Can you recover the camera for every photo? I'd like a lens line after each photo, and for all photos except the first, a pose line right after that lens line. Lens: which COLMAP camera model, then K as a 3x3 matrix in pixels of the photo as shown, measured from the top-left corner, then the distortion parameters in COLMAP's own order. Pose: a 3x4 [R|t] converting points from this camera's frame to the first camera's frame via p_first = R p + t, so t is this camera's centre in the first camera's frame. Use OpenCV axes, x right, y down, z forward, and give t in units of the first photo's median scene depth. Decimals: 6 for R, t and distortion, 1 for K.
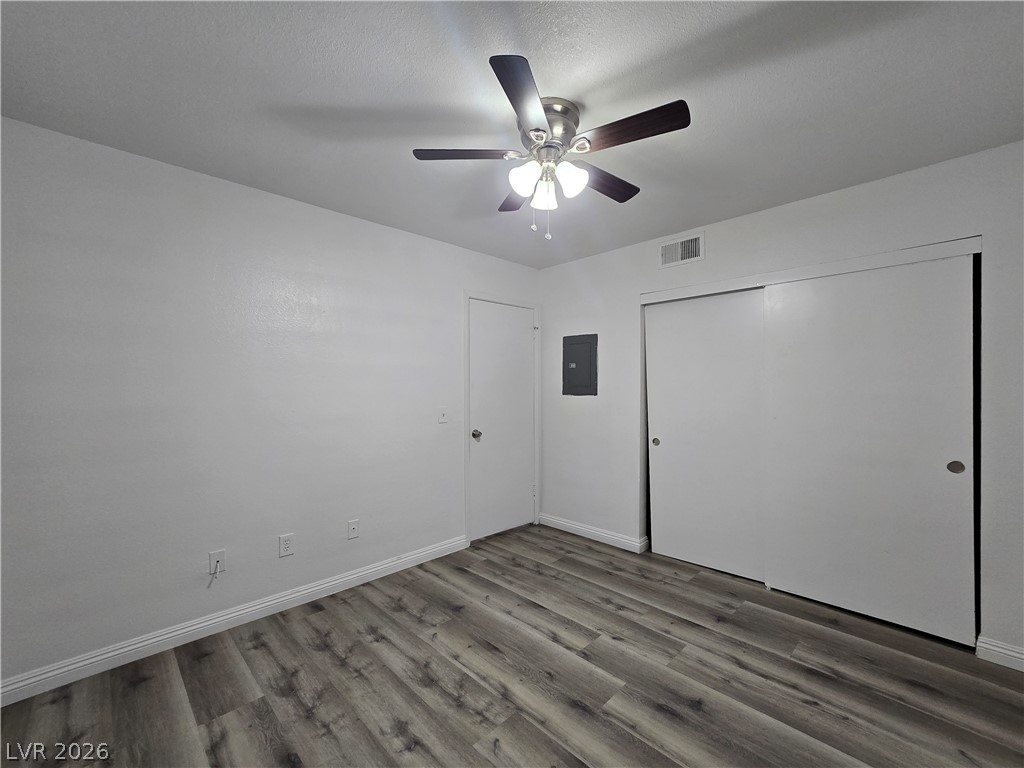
lens RADIAL K [[420.3, 0, 517.6], [0, 420.3, 379.6], [0, 0, 1]] dist [-0.001979, 0.000296]
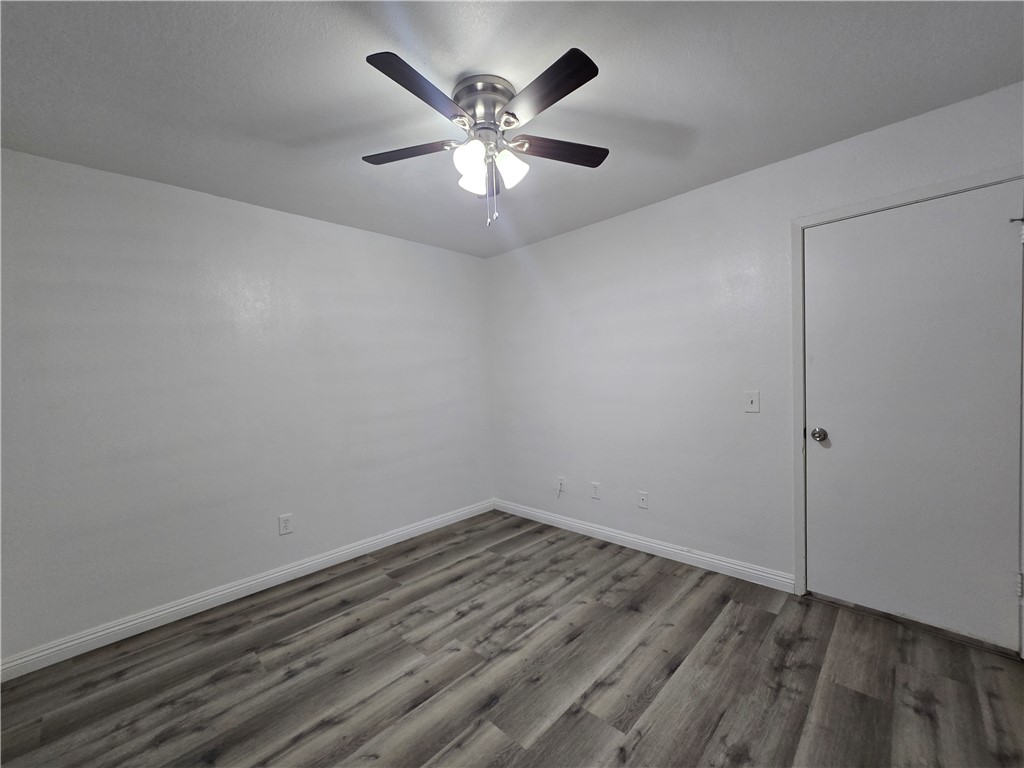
lens RADIAL K [[420.3, 0, 511.5], [0, 420.3, 379.8], [0, 0, 1]] dist [-0.001979, 0.000296]
pose [[0.022370, 0.015203, -0.999634, 0.872999], [0.051938, 0.998516, 0.016348, 0.015493], [0.998400, -0.052285, 0.021547, 0.838899]]
